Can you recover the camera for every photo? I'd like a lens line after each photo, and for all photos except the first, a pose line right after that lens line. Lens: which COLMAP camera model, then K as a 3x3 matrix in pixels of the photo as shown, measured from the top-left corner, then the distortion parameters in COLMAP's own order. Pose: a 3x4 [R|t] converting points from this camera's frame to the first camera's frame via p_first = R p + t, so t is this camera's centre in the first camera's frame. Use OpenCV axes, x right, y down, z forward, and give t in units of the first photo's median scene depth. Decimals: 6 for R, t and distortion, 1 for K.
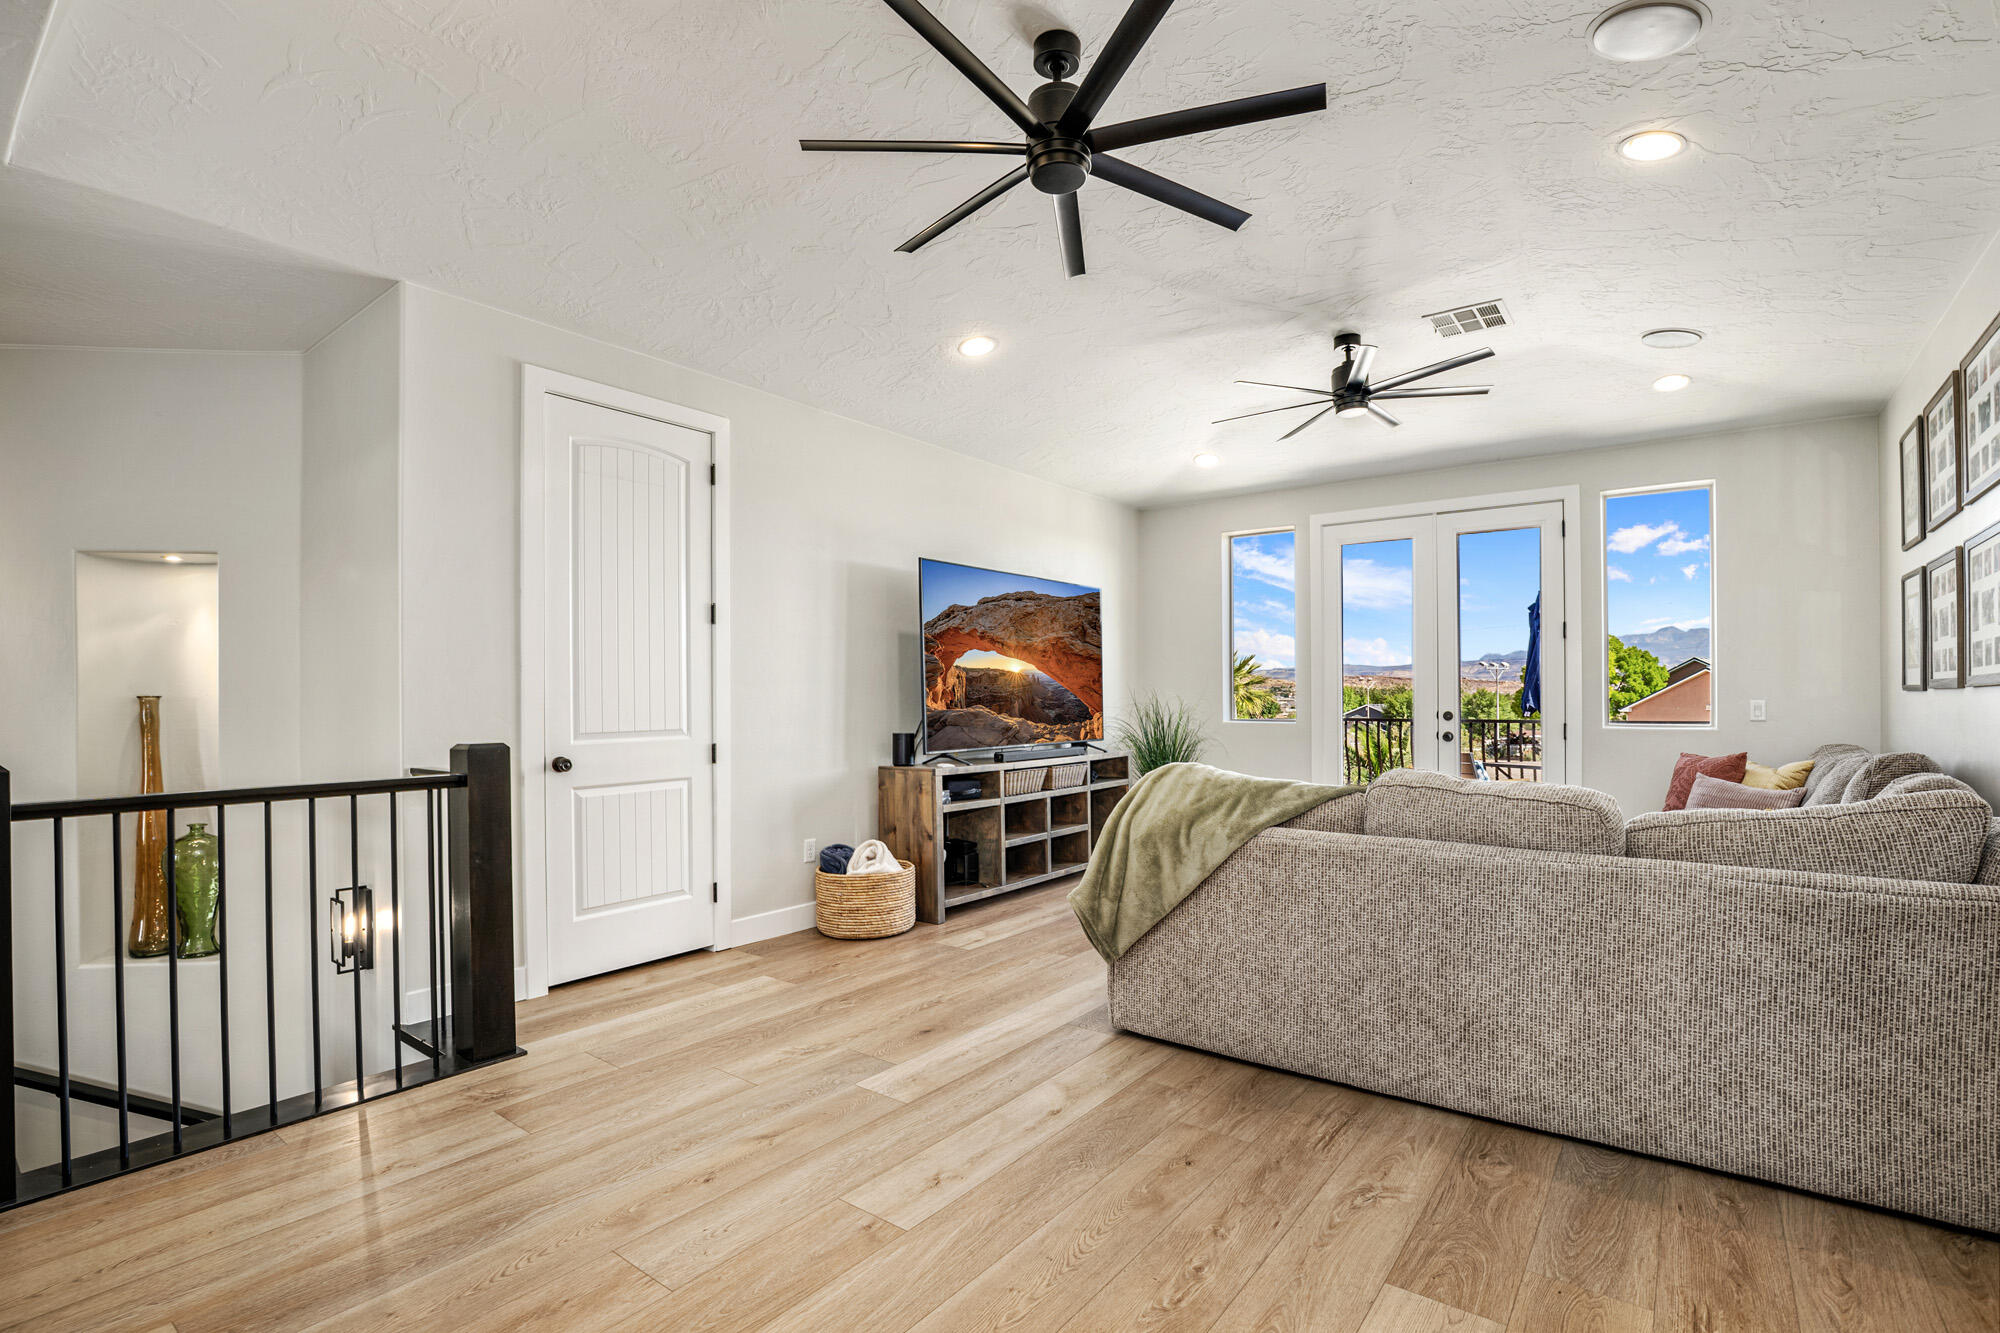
lens RADIAL K [[930.9, 0, 1037.5], [0, 930.9, 690.7], [0, 0, 1]] dist [-0.025440, 0.000459]
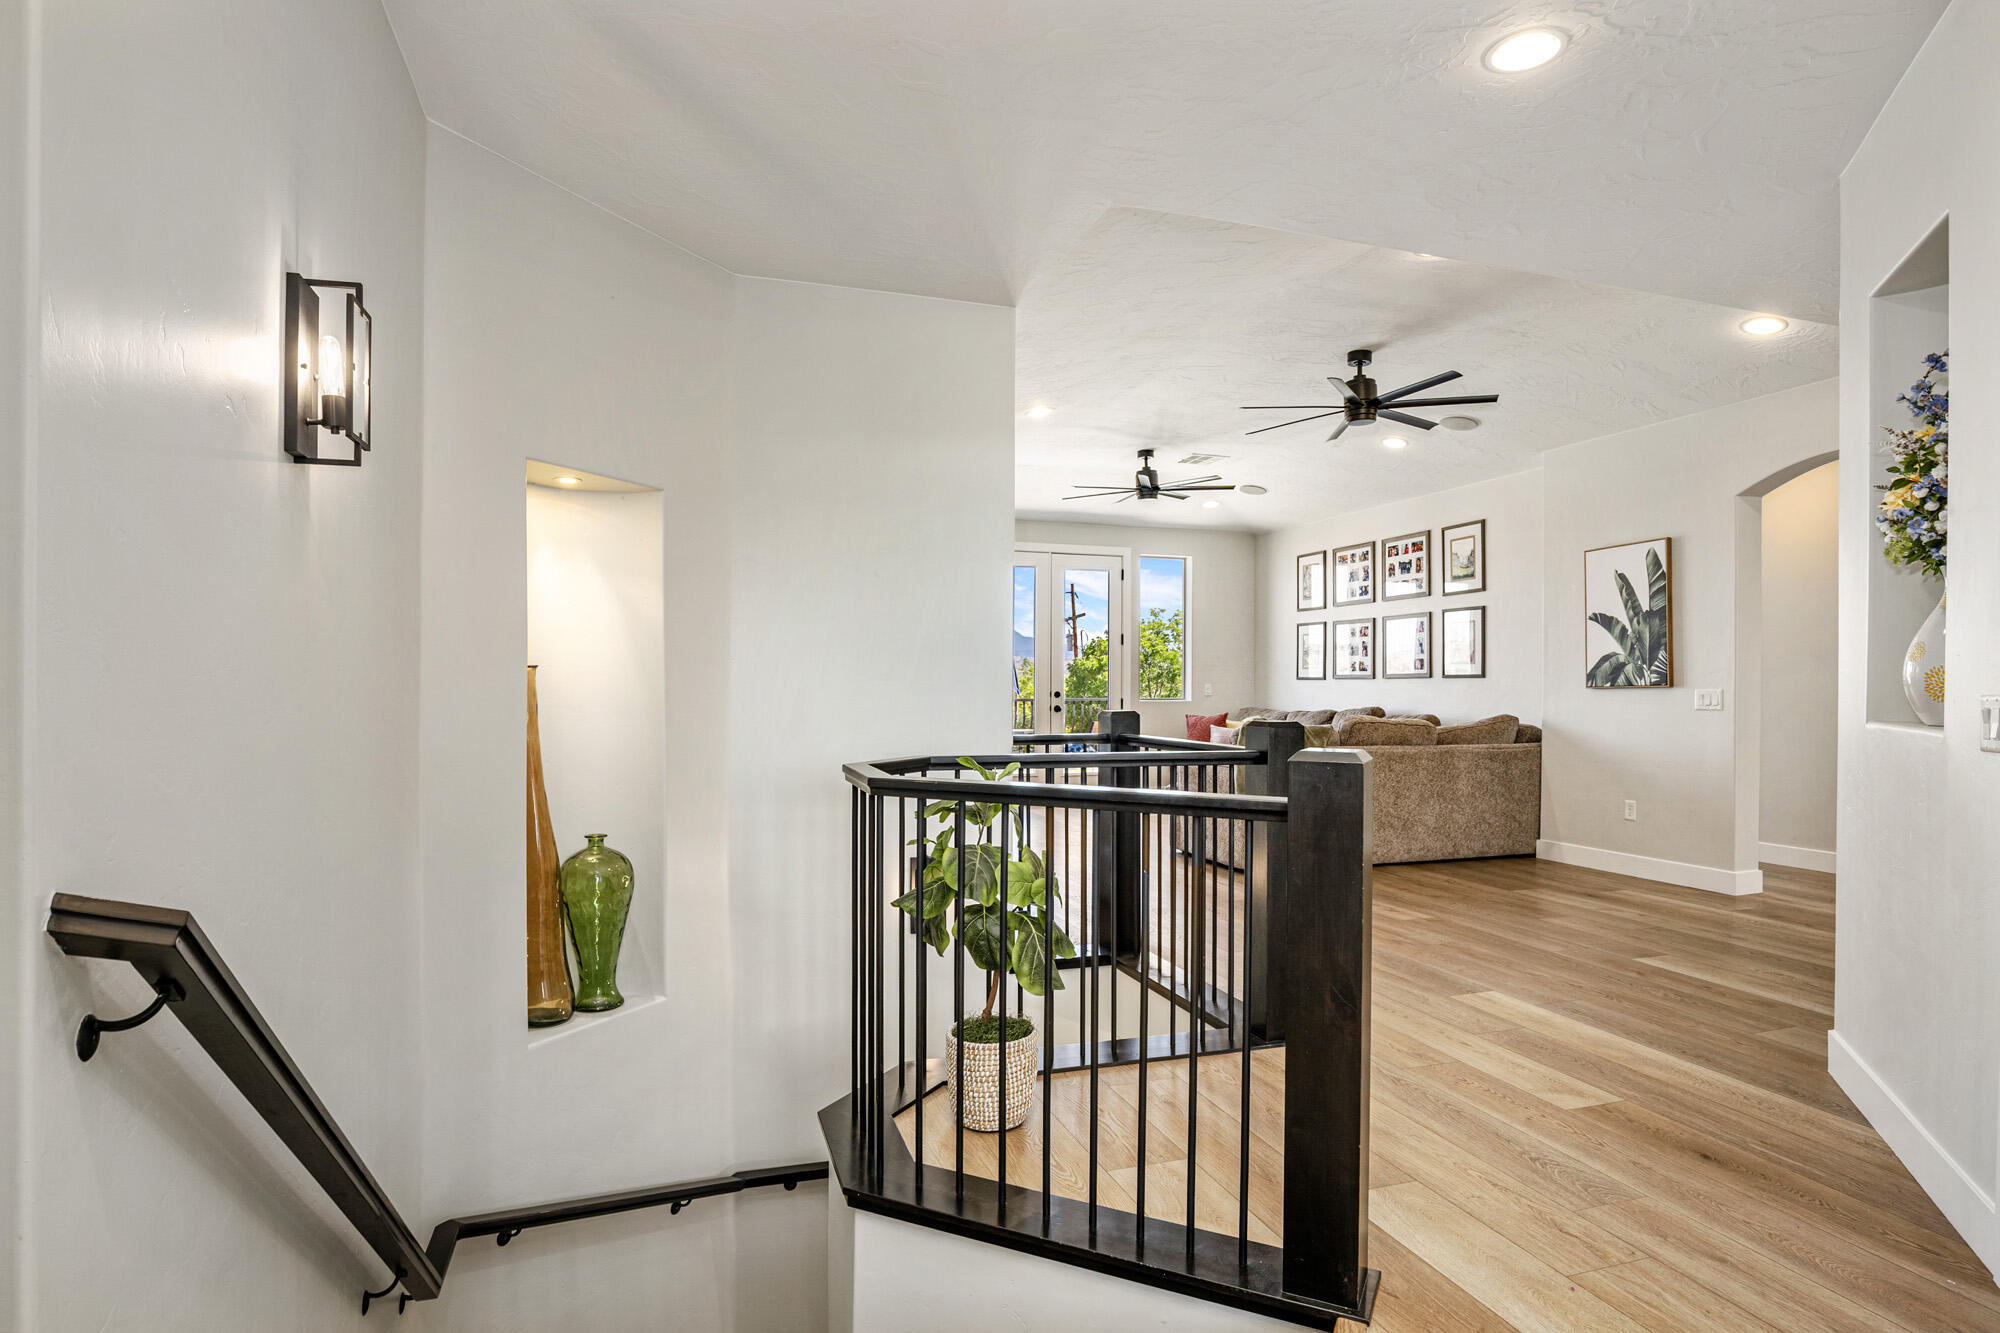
lens RADIAL K [[1073.5, 0, 981.8], [0, 1073.5, 682.5], [0, 0, 1]] dist [-0.018966, -0.001966]
pose [[0.566388, 0.005740, 0.824119, -2.046119], [-0.011423, 0.999934, 0.000886, 0.016837], [-0.824060, -0.009916, 0.566416, 0.311415]]
